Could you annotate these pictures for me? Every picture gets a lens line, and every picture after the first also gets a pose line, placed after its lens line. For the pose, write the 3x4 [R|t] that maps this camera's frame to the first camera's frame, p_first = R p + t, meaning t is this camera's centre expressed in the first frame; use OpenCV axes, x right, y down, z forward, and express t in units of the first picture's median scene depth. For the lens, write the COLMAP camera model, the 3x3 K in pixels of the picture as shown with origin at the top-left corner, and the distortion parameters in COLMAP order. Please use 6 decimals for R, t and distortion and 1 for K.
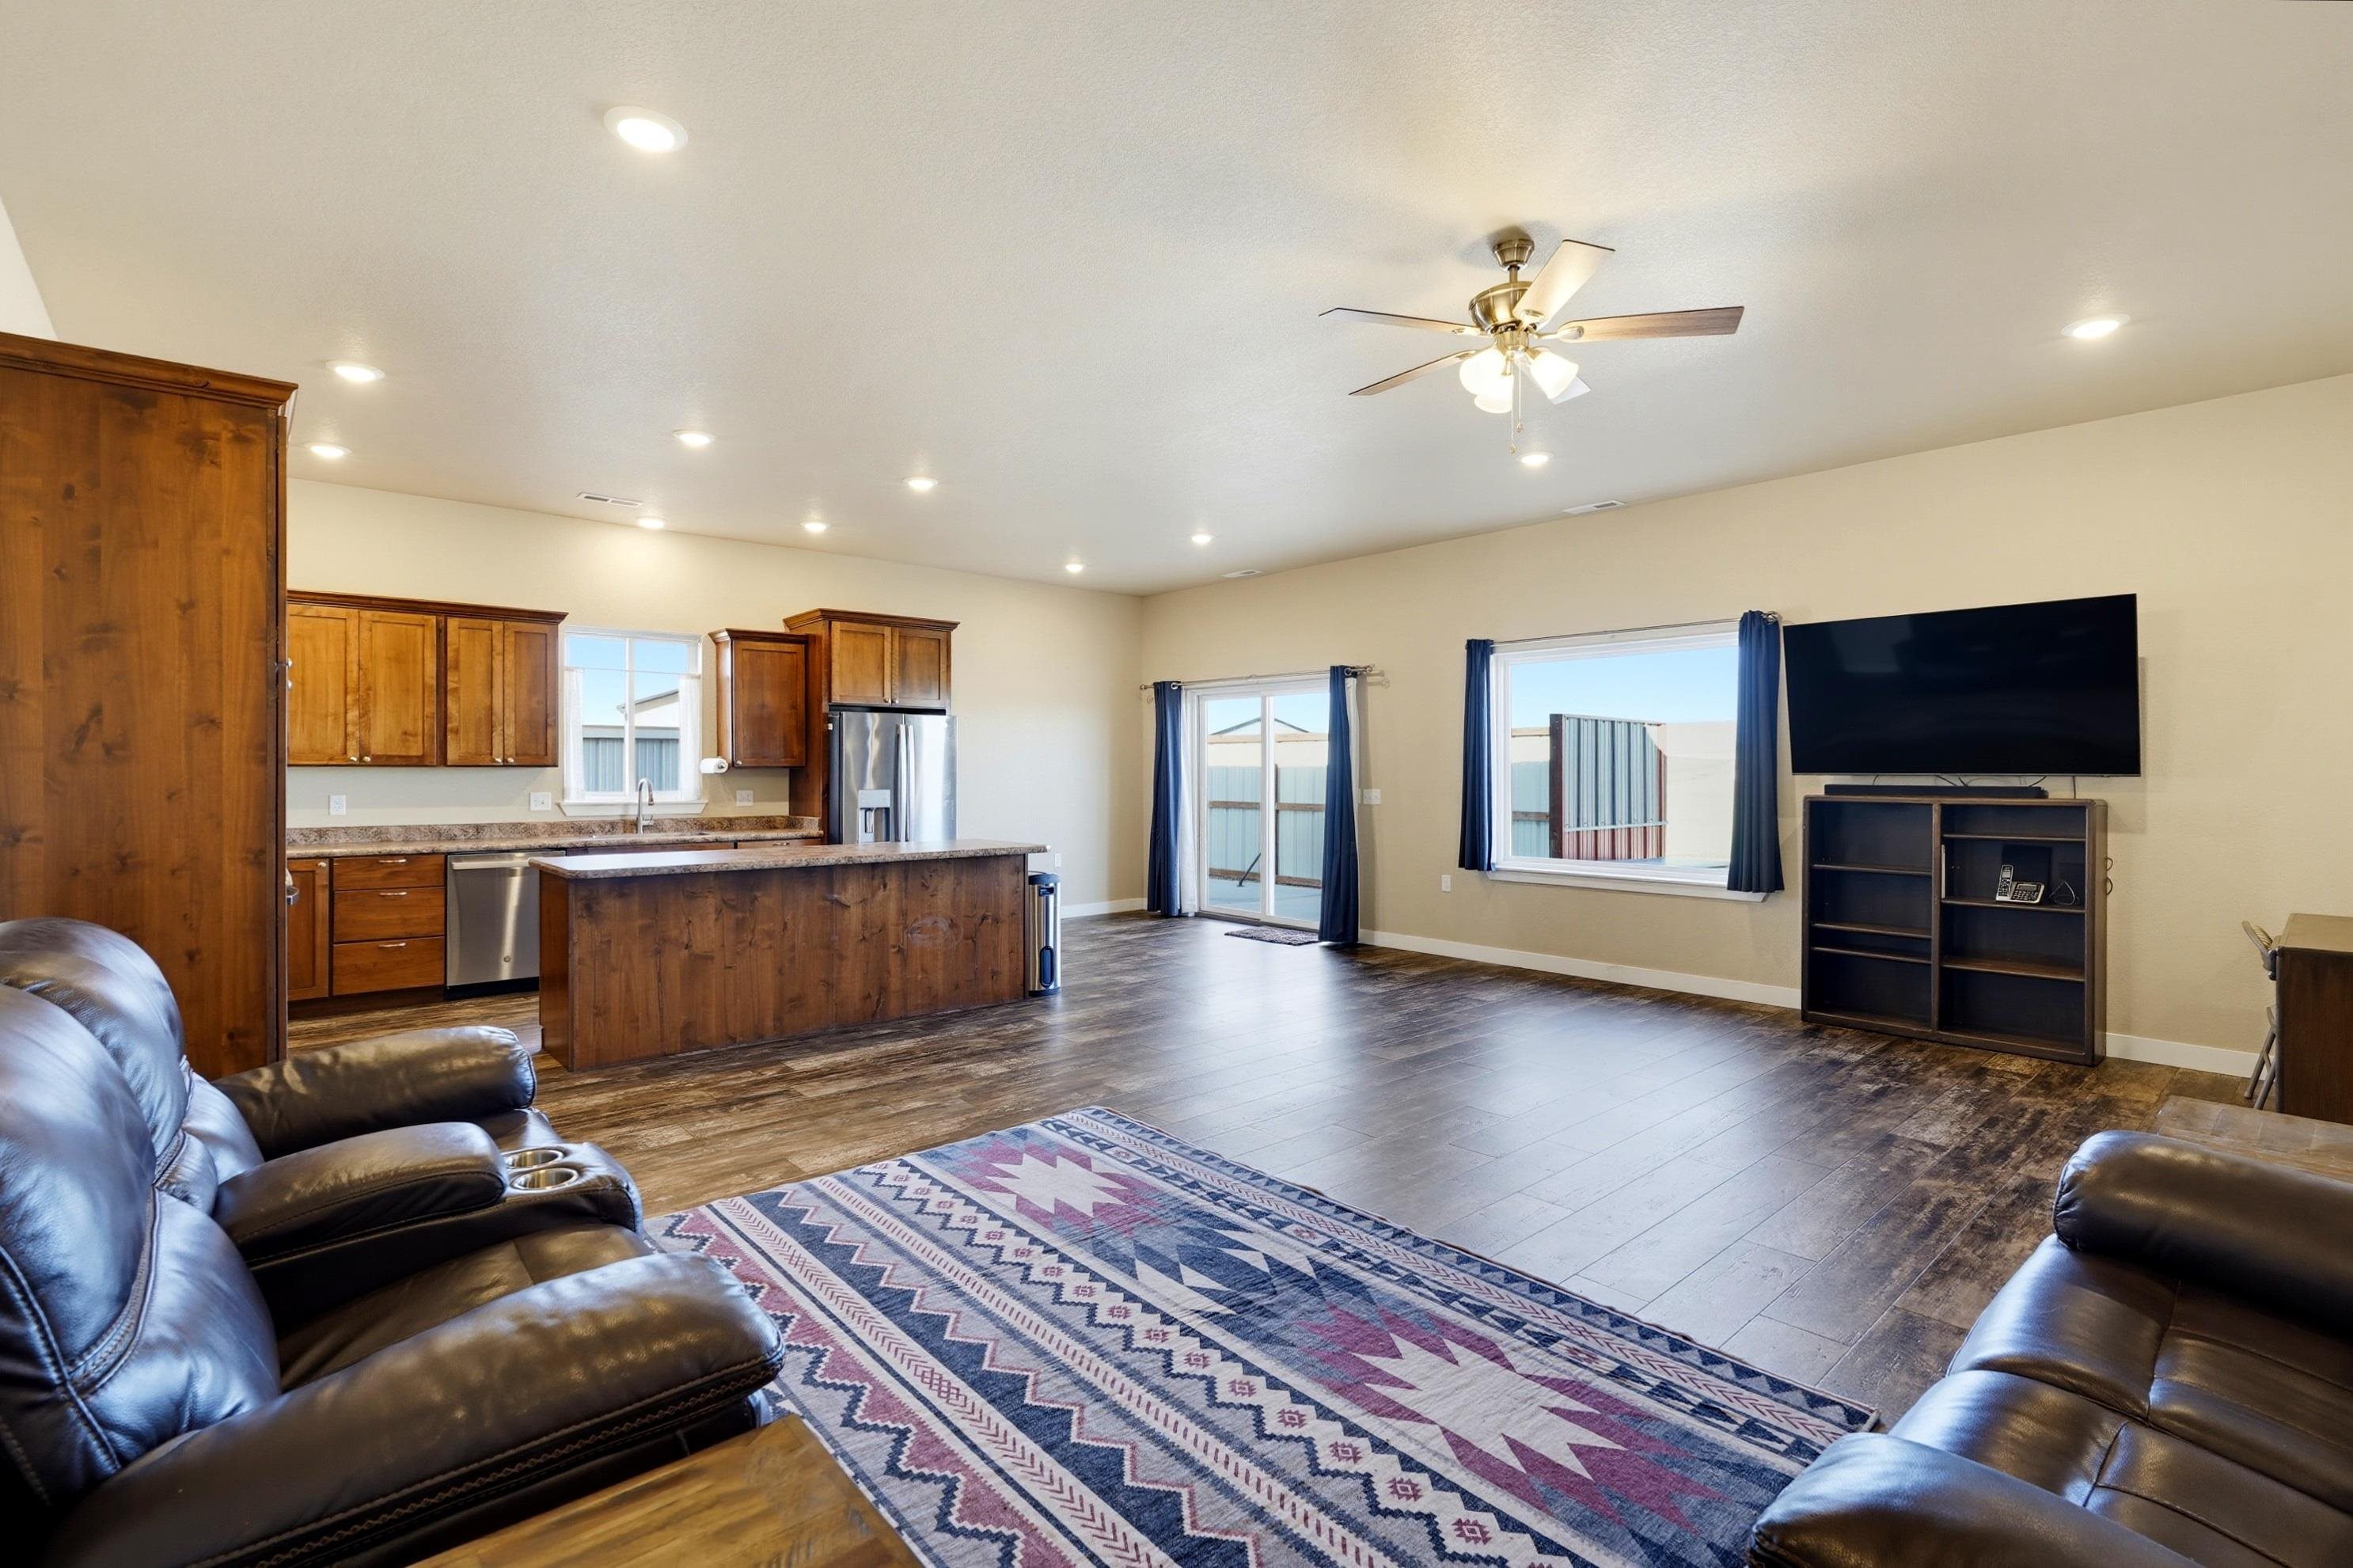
lens RADIAL K [[1076.2, 0, 1176.5], [0, 1076.2, 784.0], [0, 0, 1]] dist [-0.005615, -0.000425]
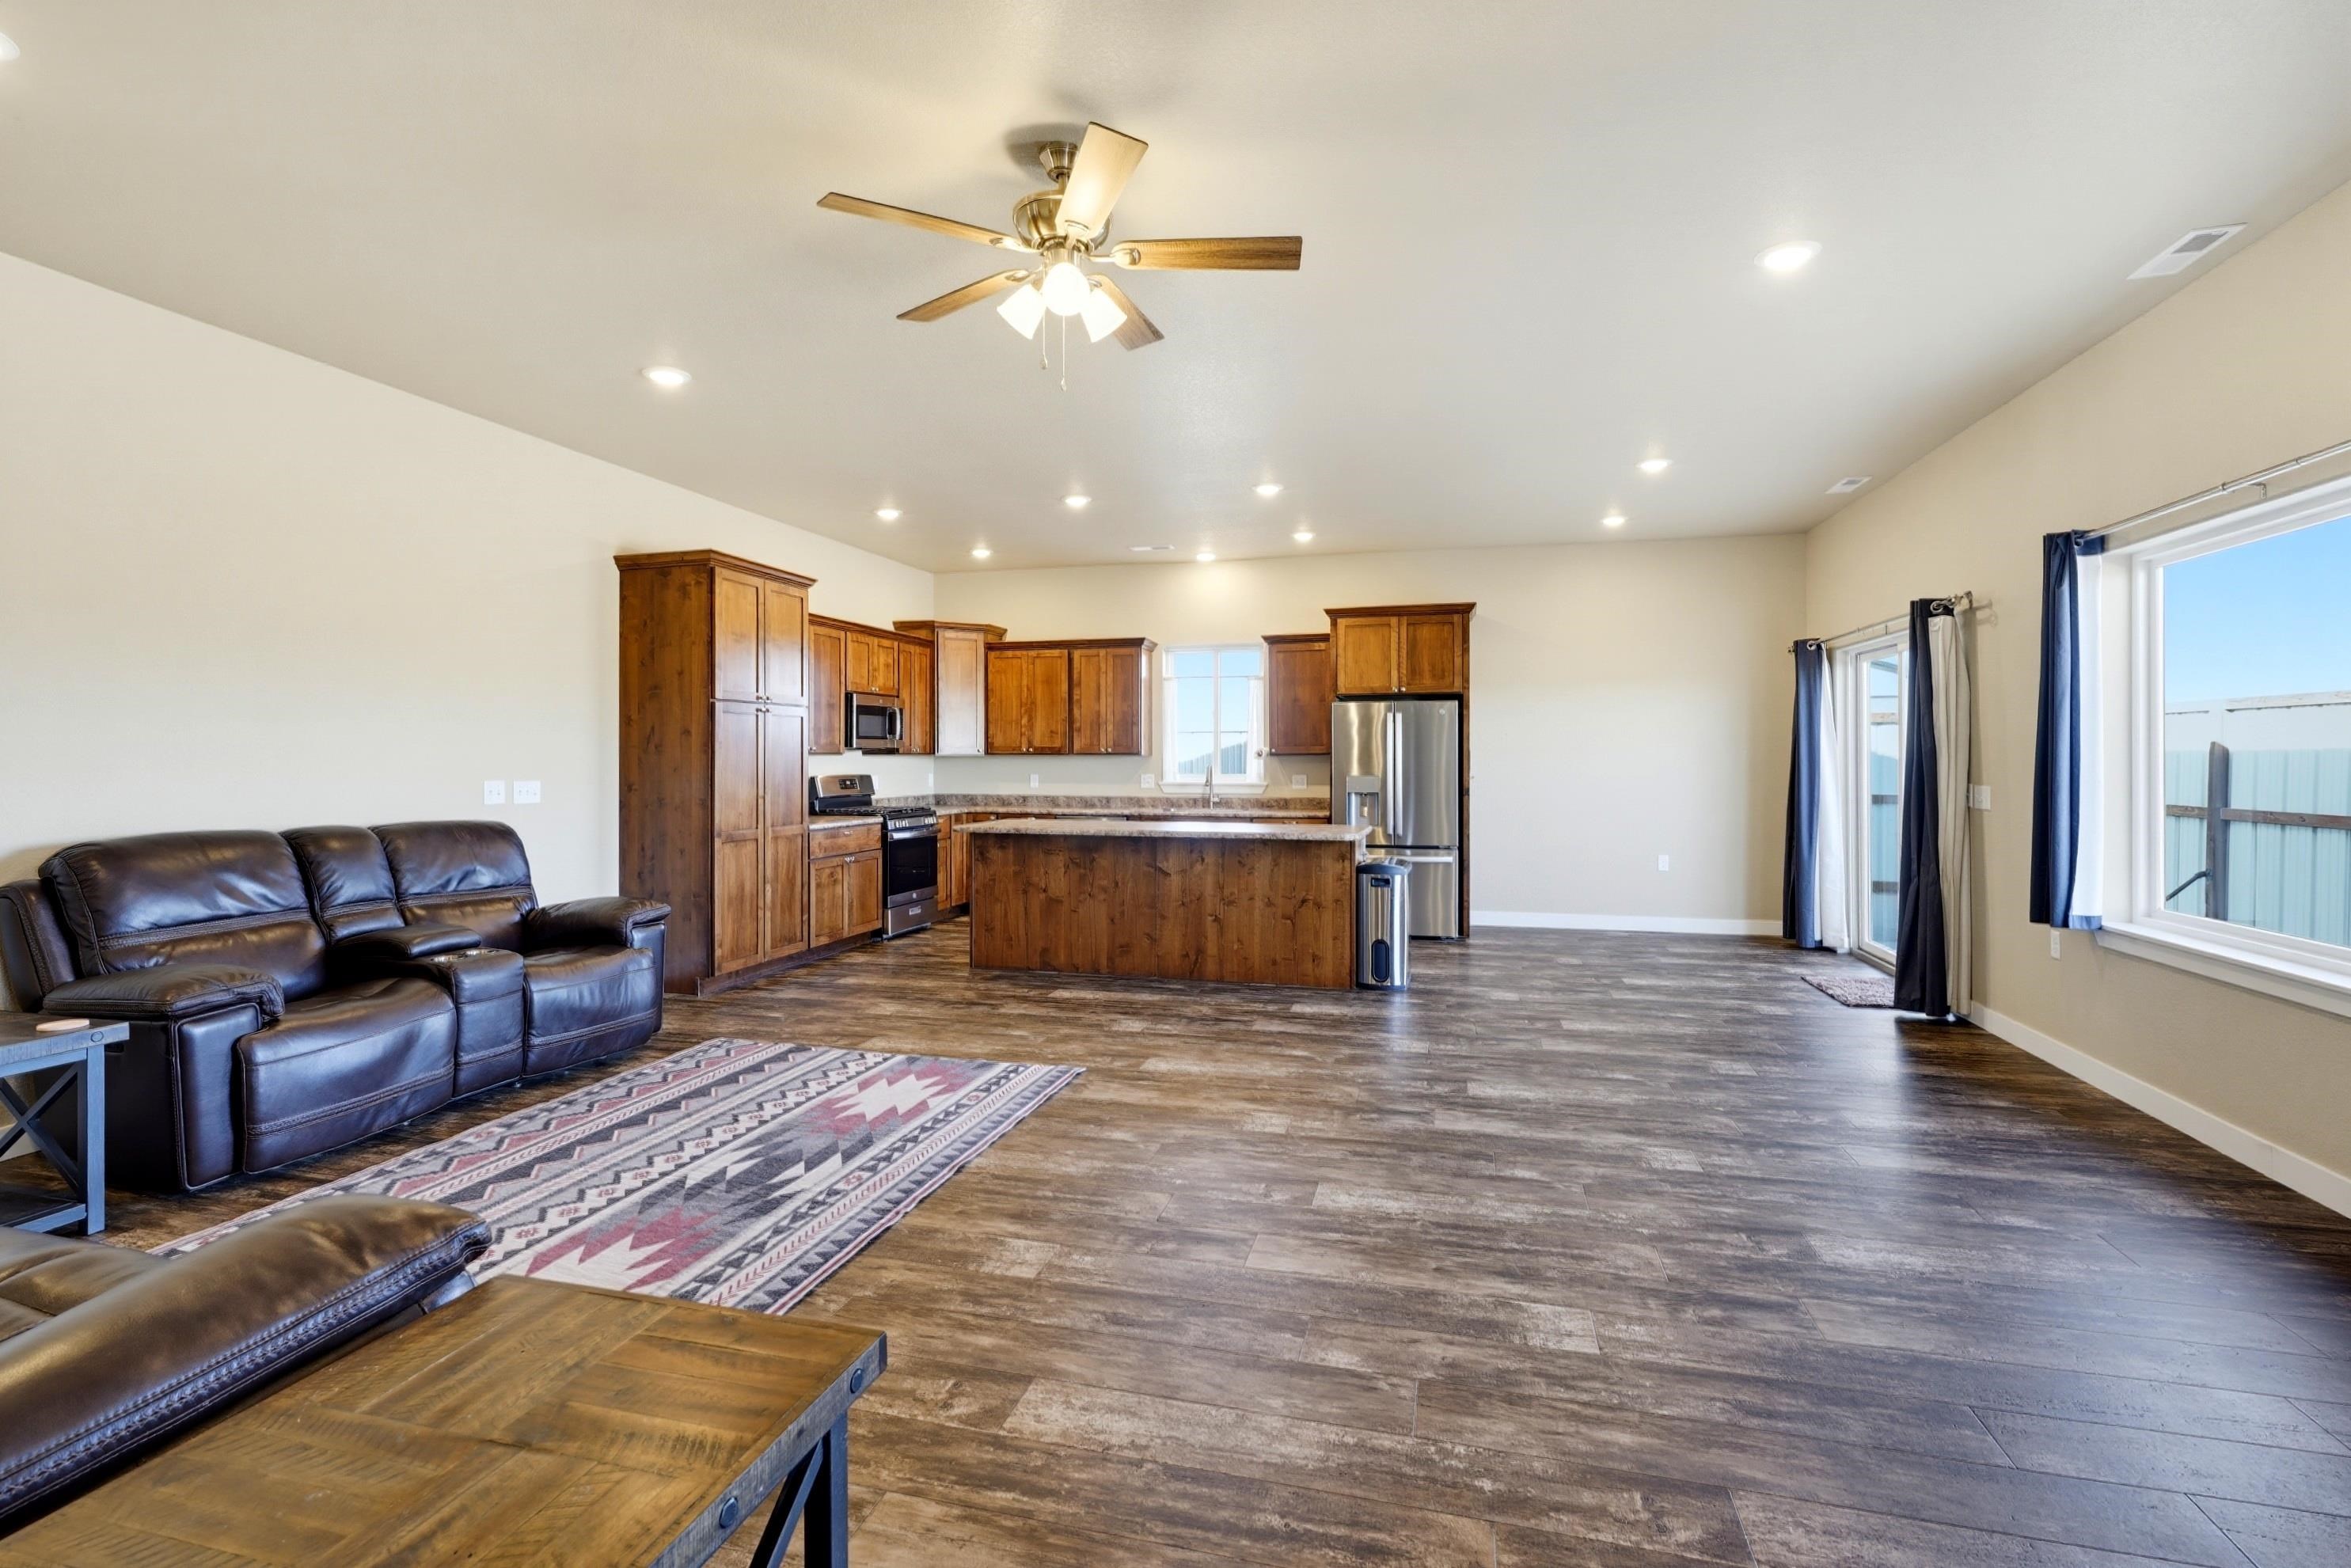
lens RADIAL K [[1077.6, 0, 1176.9], [0, 1077.6, 757.2], [0, 0, 1]] dist [-0.003431, 0.000362]
pose [[0.552601, -0.001786, -0.833444, 0.688212], [-0.009319, 0.999922, -0.008322, -0.002740], [0.833394, 0.012366, 0.552541, 0.376266]]
